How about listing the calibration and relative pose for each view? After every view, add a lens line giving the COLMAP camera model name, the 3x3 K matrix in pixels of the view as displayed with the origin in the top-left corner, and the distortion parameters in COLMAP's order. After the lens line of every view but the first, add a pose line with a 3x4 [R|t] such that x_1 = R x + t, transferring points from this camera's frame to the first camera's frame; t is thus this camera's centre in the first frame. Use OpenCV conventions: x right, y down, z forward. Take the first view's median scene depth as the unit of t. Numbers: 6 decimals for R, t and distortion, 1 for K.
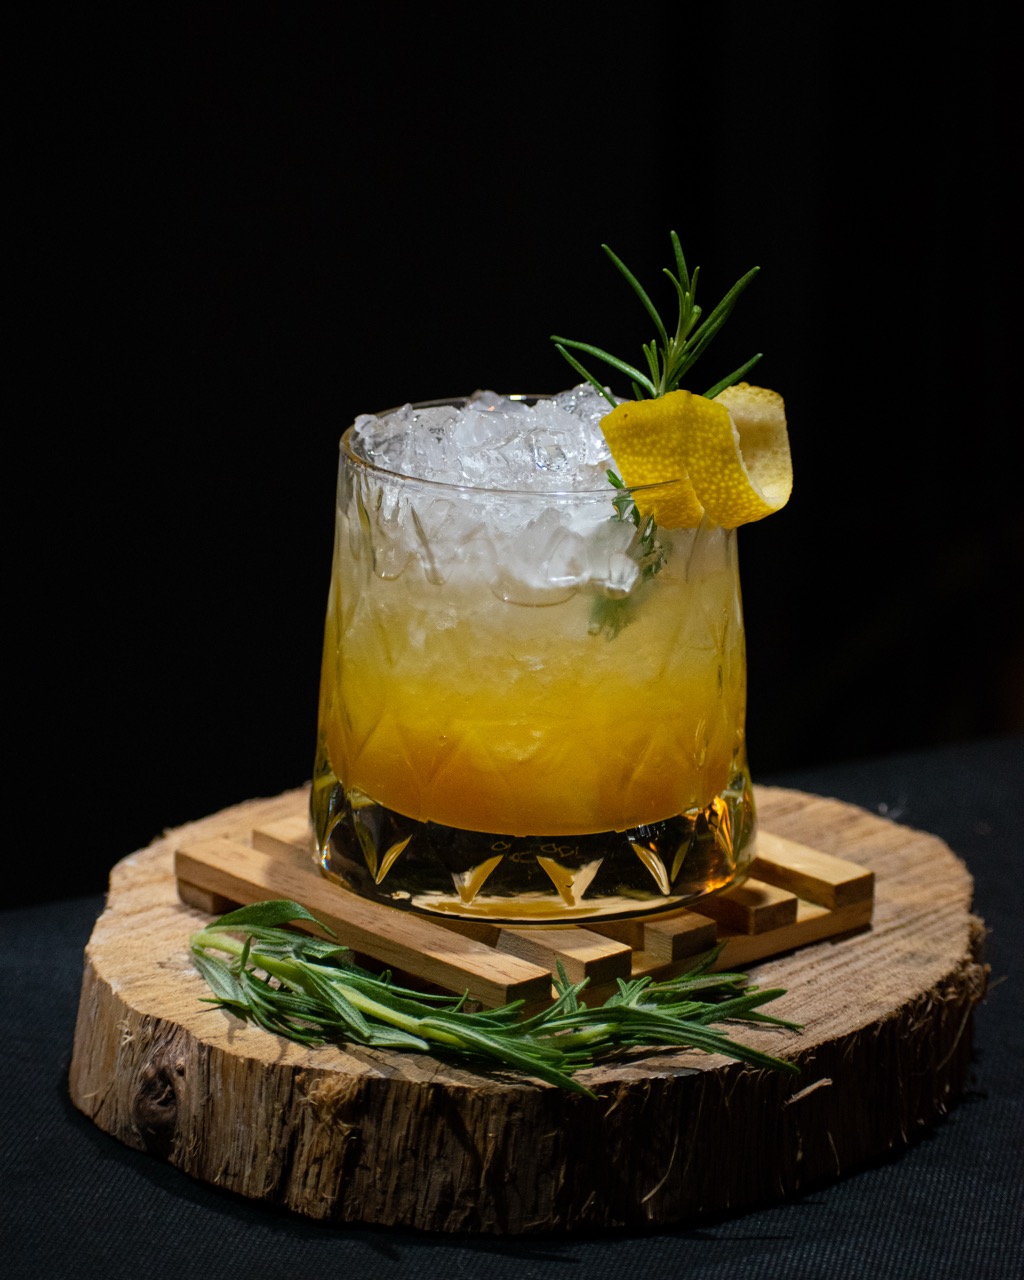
lens RADIAL K [[4438.6, 0, 533.4], [0, 4438.6, 625.5], [0, 0, 1]] dist [-0.143469, 0.000000]
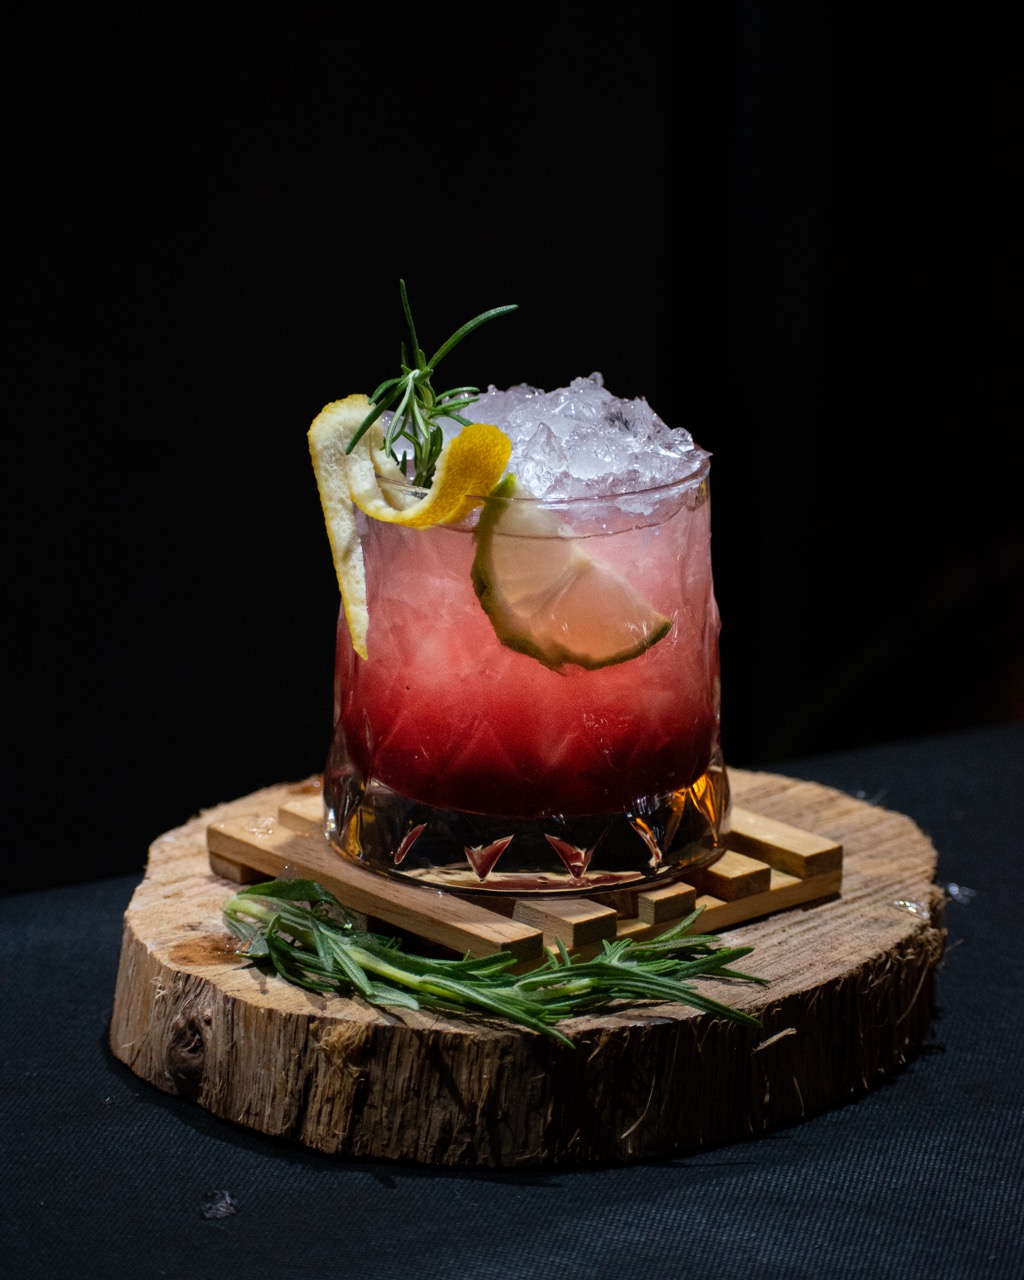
lens RADIAL K [[4438.6, 0, 514.4], [0, 4438.6, 639.4], [0, 0, 1]] dist [-0.143469, 0.000000]
pose [[0.999689, -0.001698, -0.024888, 0.024728], [0.001588, 0.999989, -0.004440, 0.010063], [0.024895, 0.004399, 0.999680, -0.106717]]
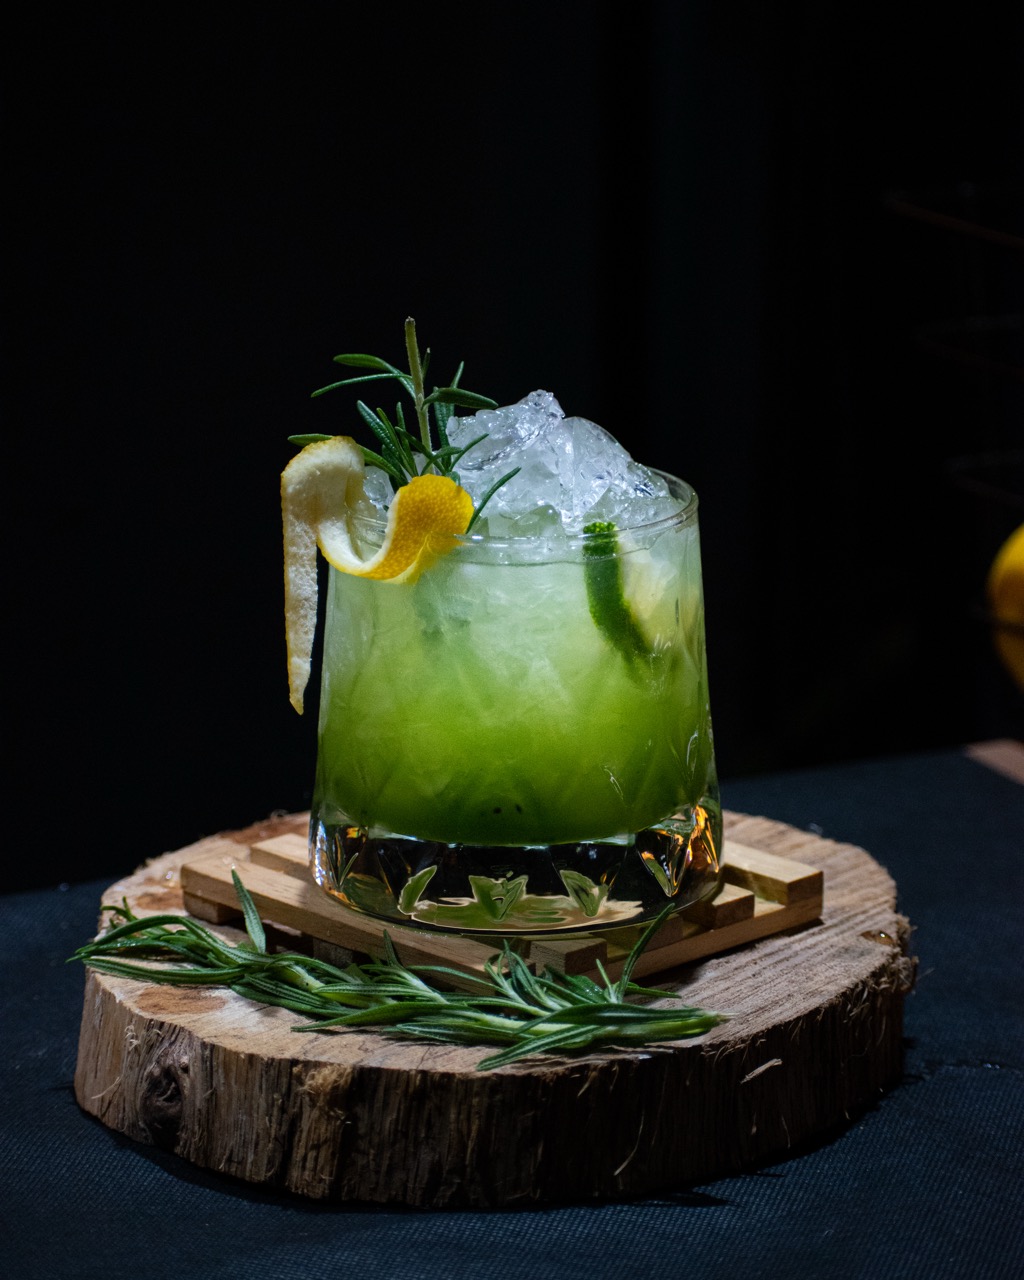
lens RADIAL K [[4438.6, 0, 509.6], [0, 4438.6, 640.5], [0, 0, 1]] dist [-0.143469, 0.000000]
pose [[0.999142, -0.024874, 0.033109, -0.033175], [0.025595, 0.999440, -0.021544, 0.020790], [-0.032555, 0.022373, 0.999220, -0.093301]]
